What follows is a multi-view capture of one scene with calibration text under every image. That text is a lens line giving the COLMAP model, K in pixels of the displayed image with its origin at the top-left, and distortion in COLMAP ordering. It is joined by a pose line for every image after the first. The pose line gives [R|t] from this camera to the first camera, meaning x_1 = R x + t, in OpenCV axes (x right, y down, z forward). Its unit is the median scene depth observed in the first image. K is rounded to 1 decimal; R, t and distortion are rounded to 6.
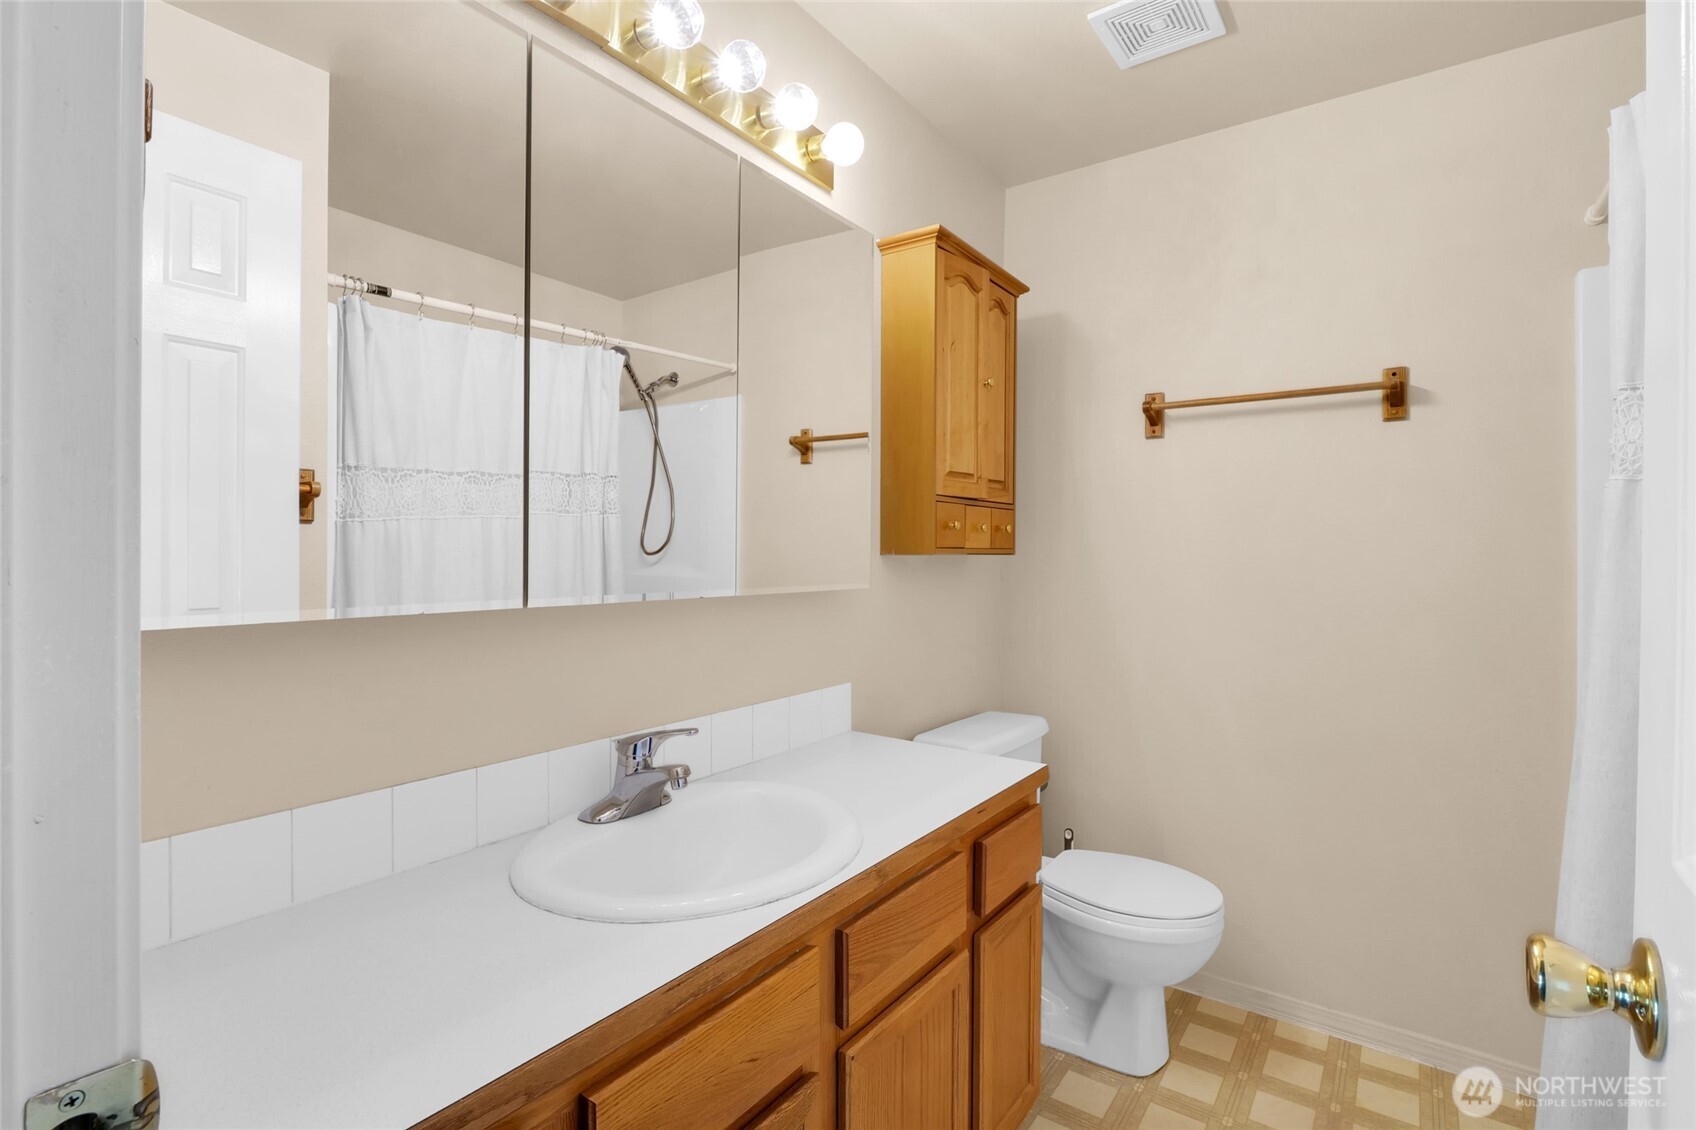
lens RADIAL K [[792.5, 0, 843.2], [0, 792.5, 557.2], [0, 0, 1]] dist [-0.012916, -0.000954]
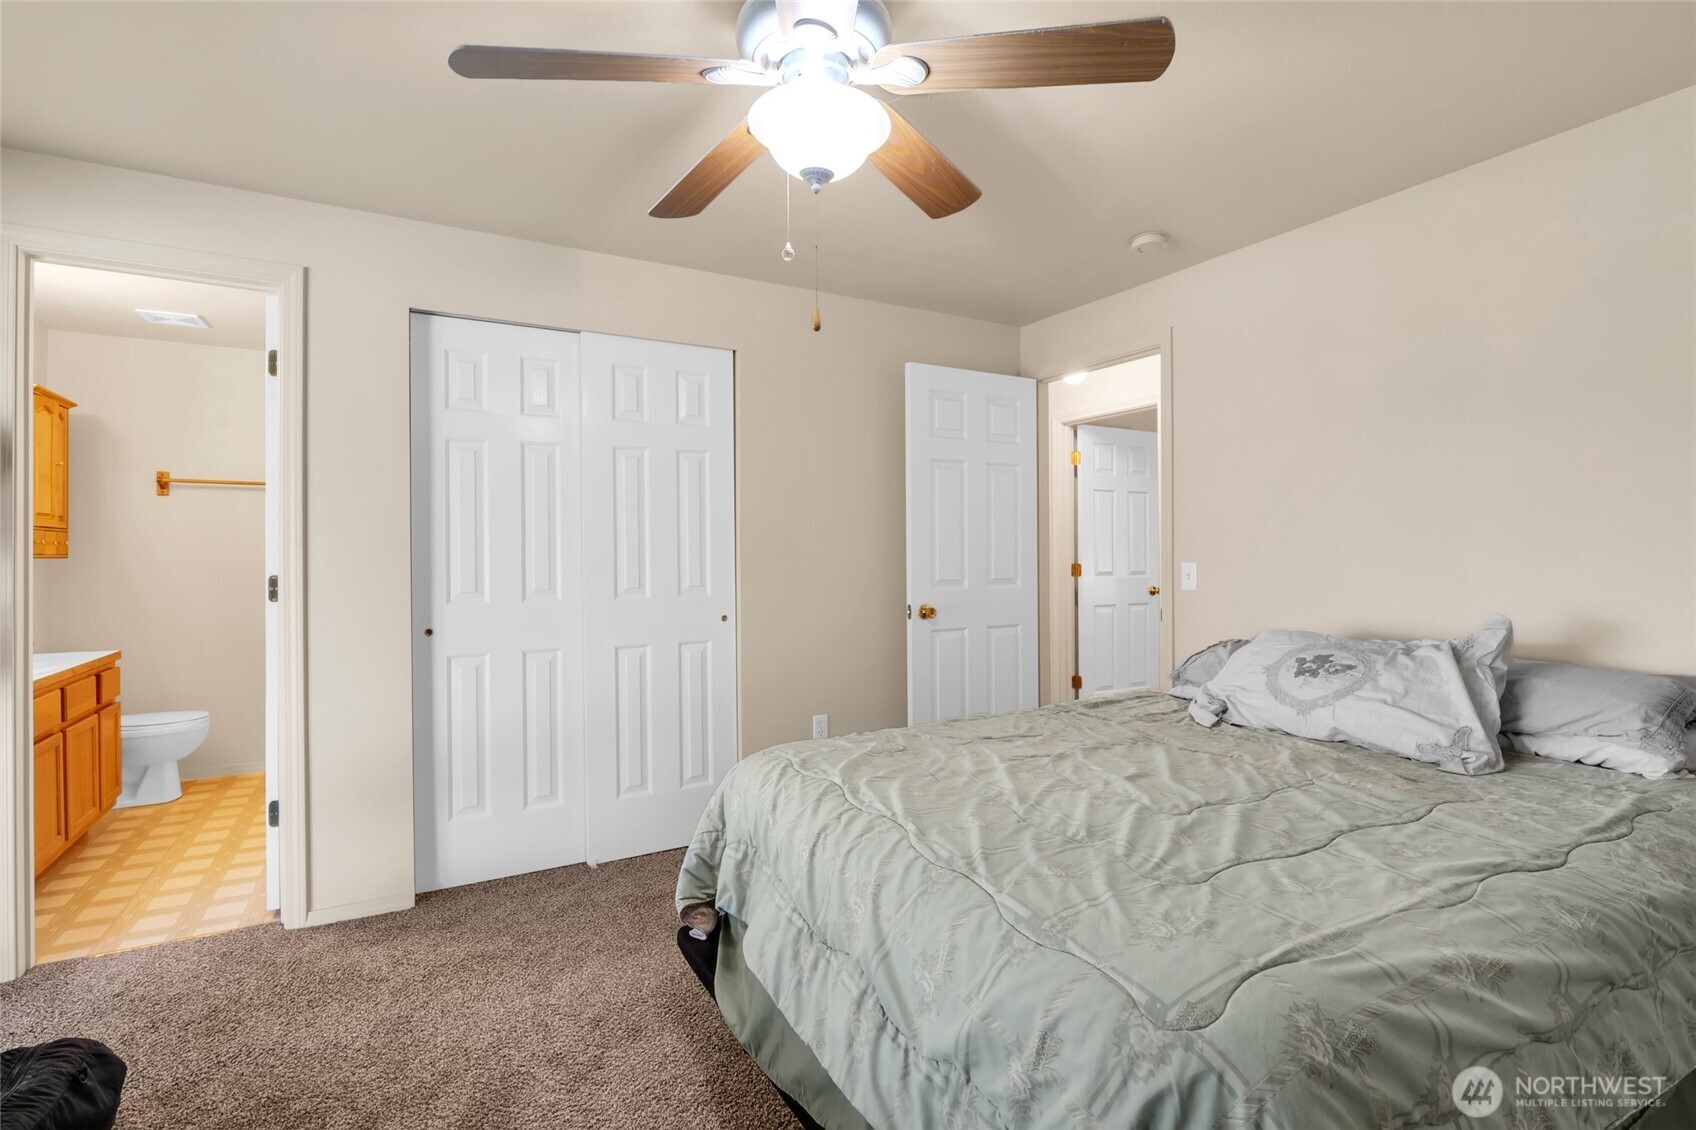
lens RADIAL K [[792.5, 0, 842.6], [0, 792.5, 557.1], [0, 0, 1]] dist [-0.012916, -0.000954]
pose [[0.413601, -0.005190, 0.910444, -0.706188], [0.010307, 0.999946, 0.001018, 0.011806], [-0.910400, 0.008963, 0.413632, -1.378655]]
